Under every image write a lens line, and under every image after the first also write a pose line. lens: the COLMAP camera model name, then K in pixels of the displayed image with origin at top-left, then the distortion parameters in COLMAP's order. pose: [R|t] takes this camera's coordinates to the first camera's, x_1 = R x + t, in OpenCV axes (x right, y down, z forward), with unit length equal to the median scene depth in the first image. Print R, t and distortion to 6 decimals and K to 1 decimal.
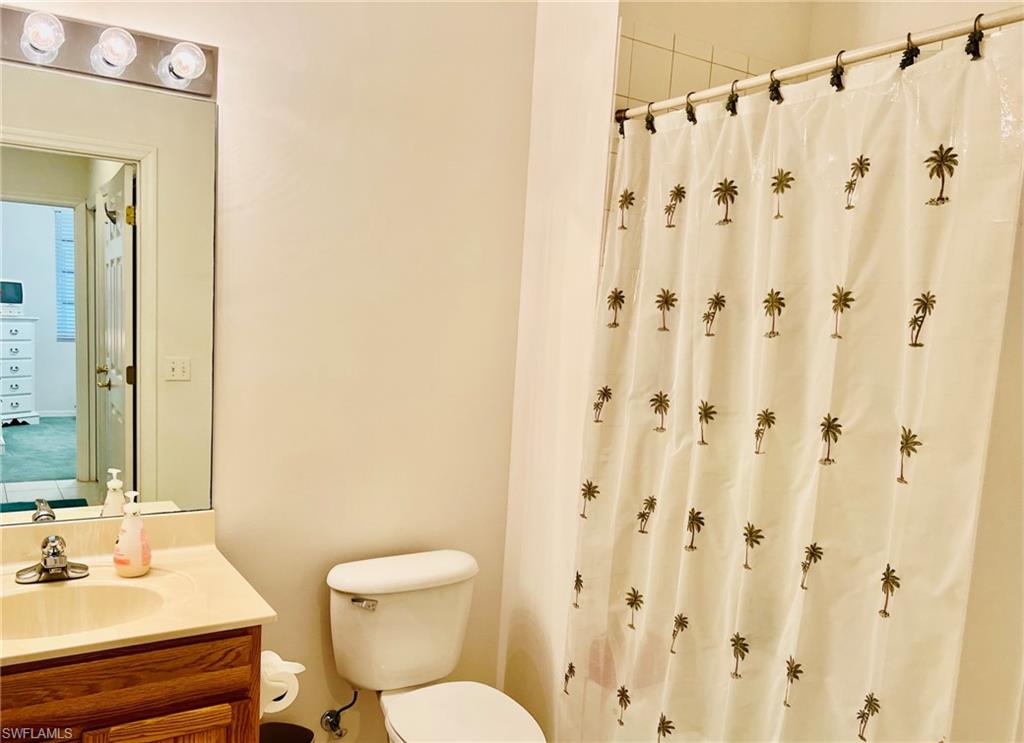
lens RADIAL K [[790.4, 0, 474.5], [0, 790.4, 406.5], [0, 0, 1]] dist [0.036767, -0.020342]
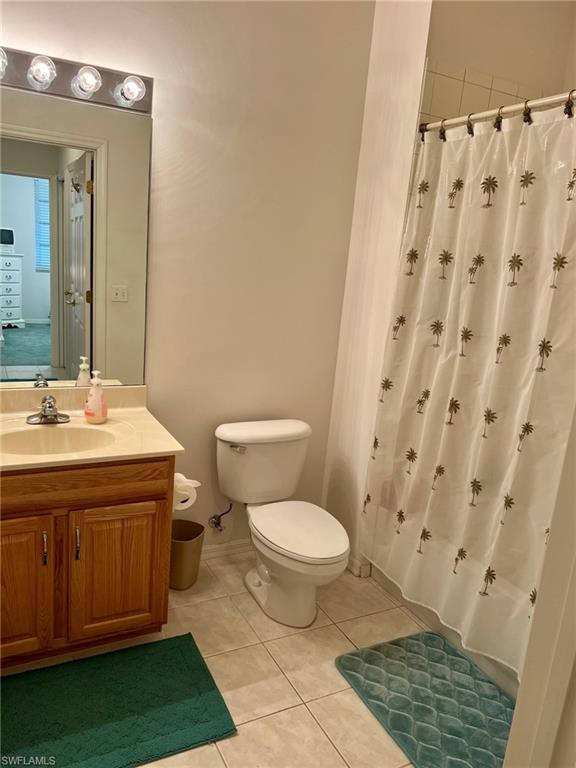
lens RADIAL K [[578.5, 0, 274.3], [0, 578.5, 389.1], [0, 0, 1]] dist [0.047546, -0.064415]
pose [[0.995800, 0.046416, -0.078922, 0.019805], [-0.037823, 0.993529, 0.107092, 0.004867], [0.083382, -0.103657, 0.991112, -0.129772]]
